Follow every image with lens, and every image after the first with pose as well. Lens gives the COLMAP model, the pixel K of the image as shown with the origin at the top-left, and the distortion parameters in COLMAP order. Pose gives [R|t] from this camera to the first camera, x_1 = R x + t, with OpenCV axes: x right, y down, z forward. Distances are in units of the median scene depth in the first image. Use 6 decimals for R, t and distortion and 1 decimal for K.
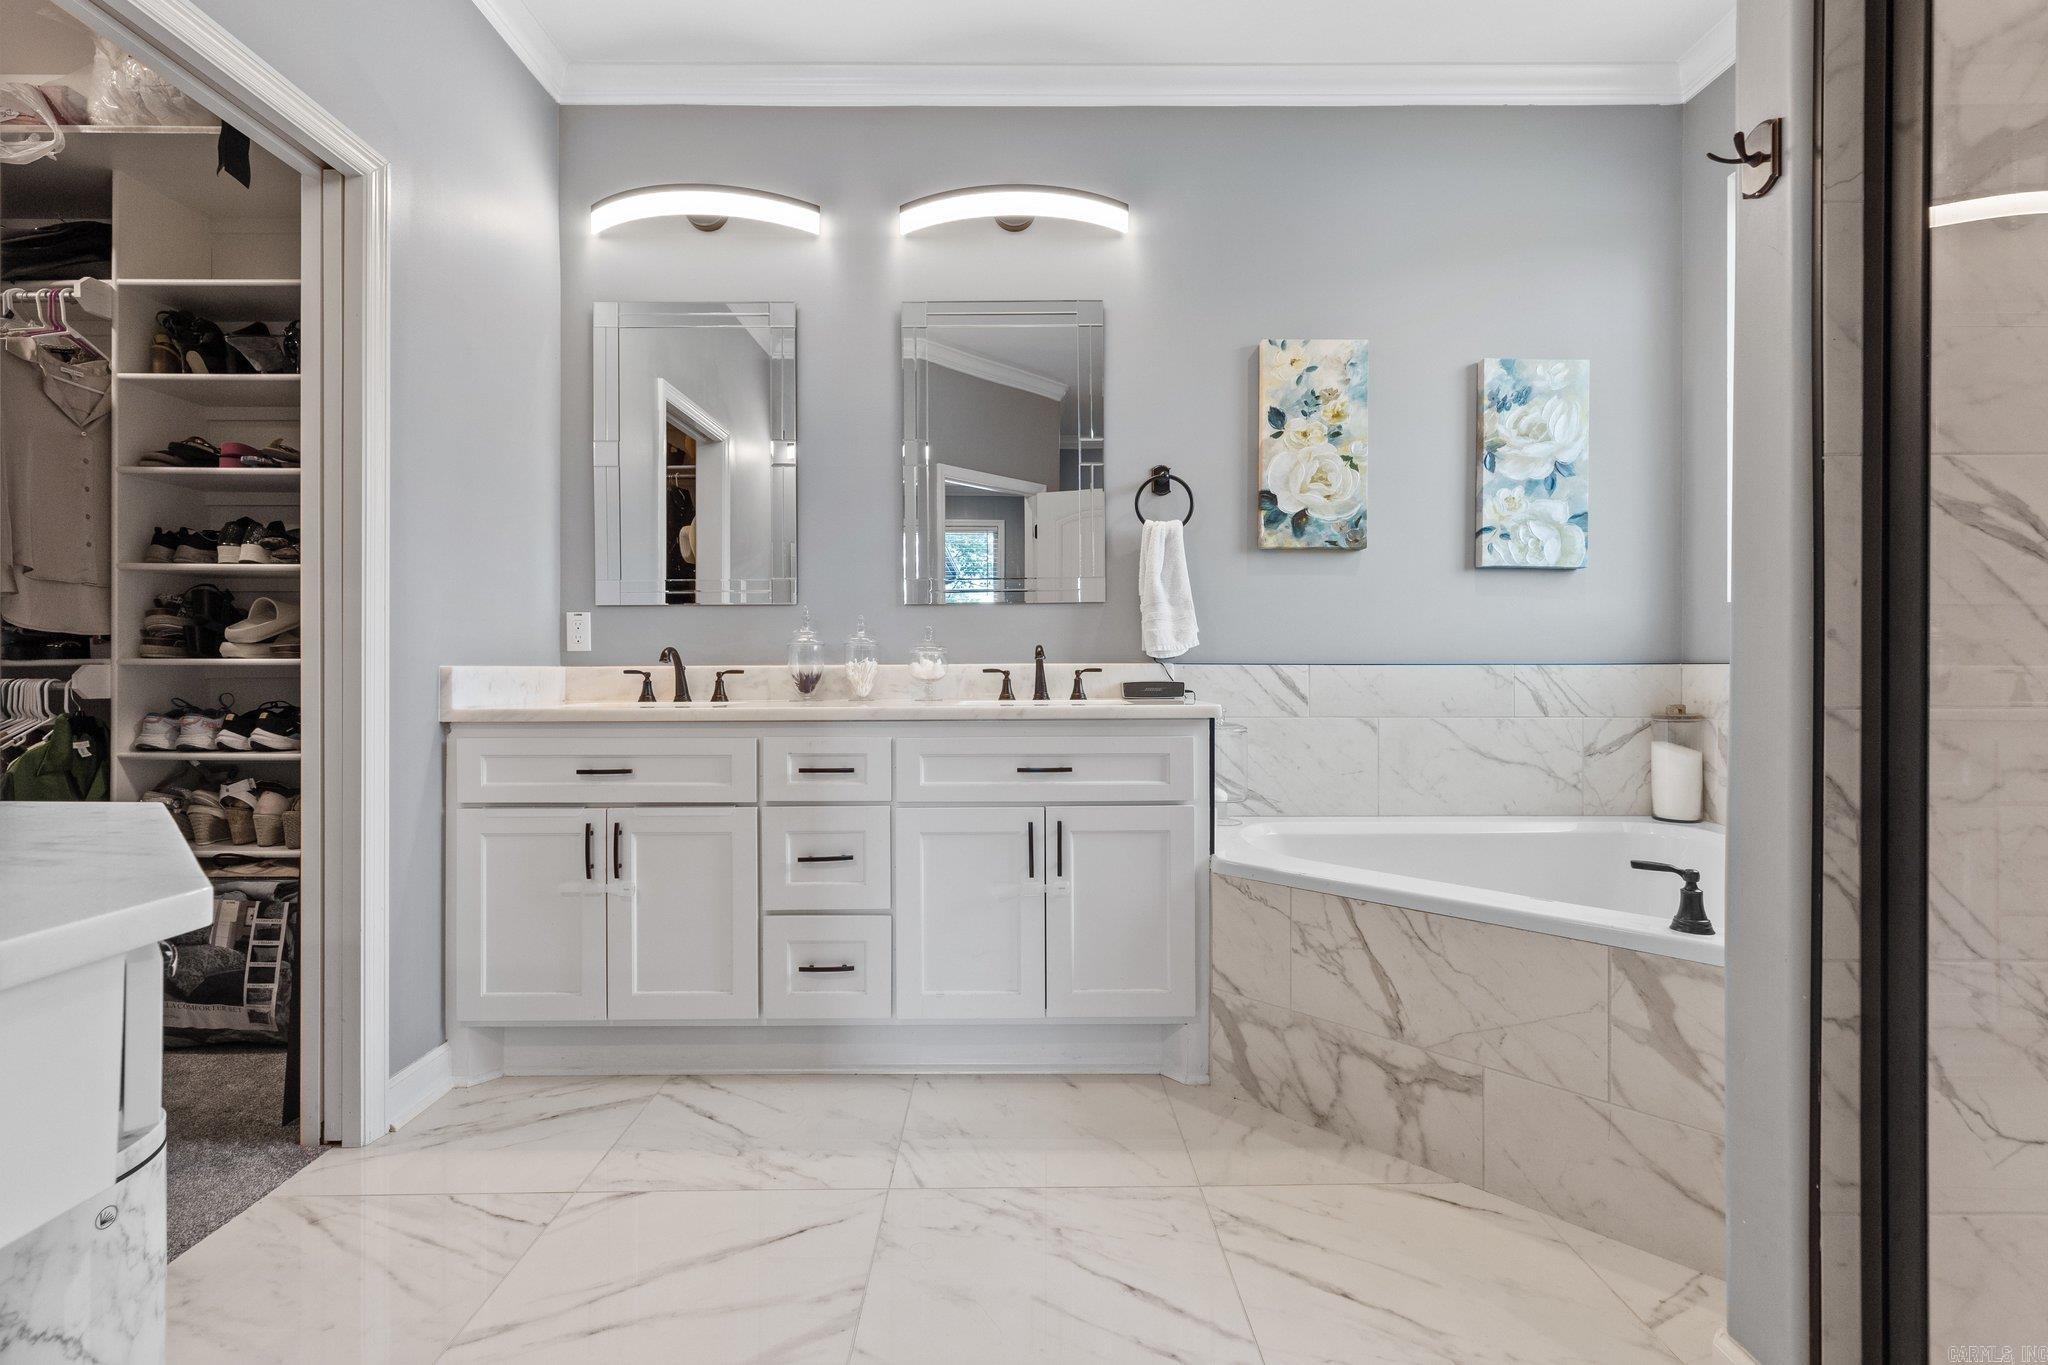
lens RADIAL K [[921.0, 0, 1018.4], [0, 921.0, 661.4], [0, 0, 1]] dist [0.007622, 0.000860]
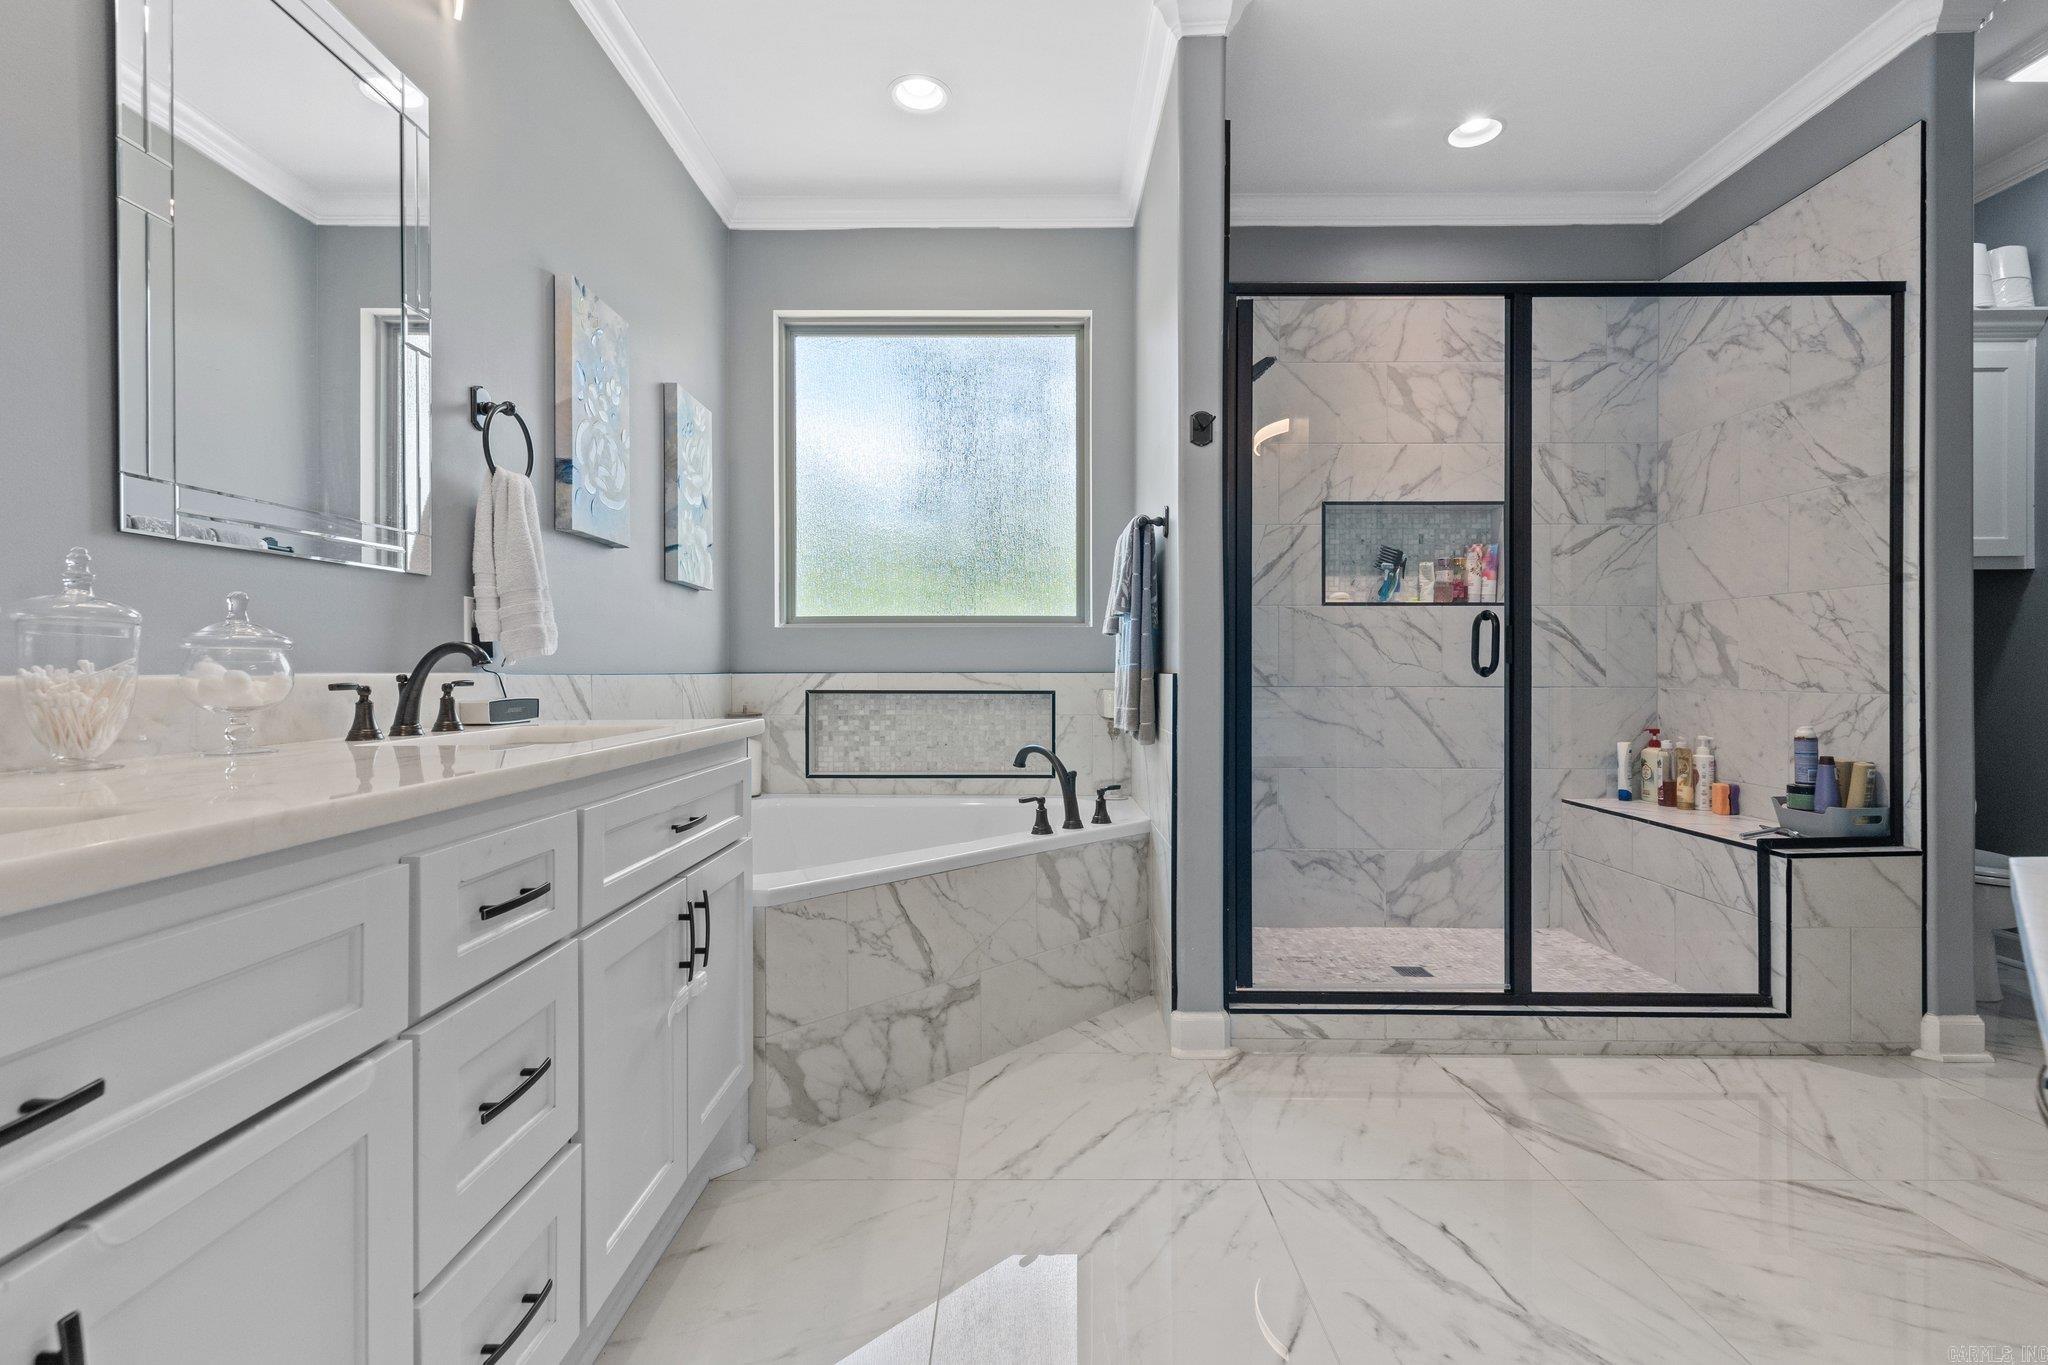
lens RADIAL K [[921.0, 0, 1022.0], [0, 921.0, 688.7], [0, 0, 1]] dist [0.007622, 0.000860]
pose [[0.021917, -0.014213, 0.999659, -0.772021], [0.005529, 0.999885, 0.014095, 0.009112], [-0.999745, 0.005218, 0.021993, 0.848838]]
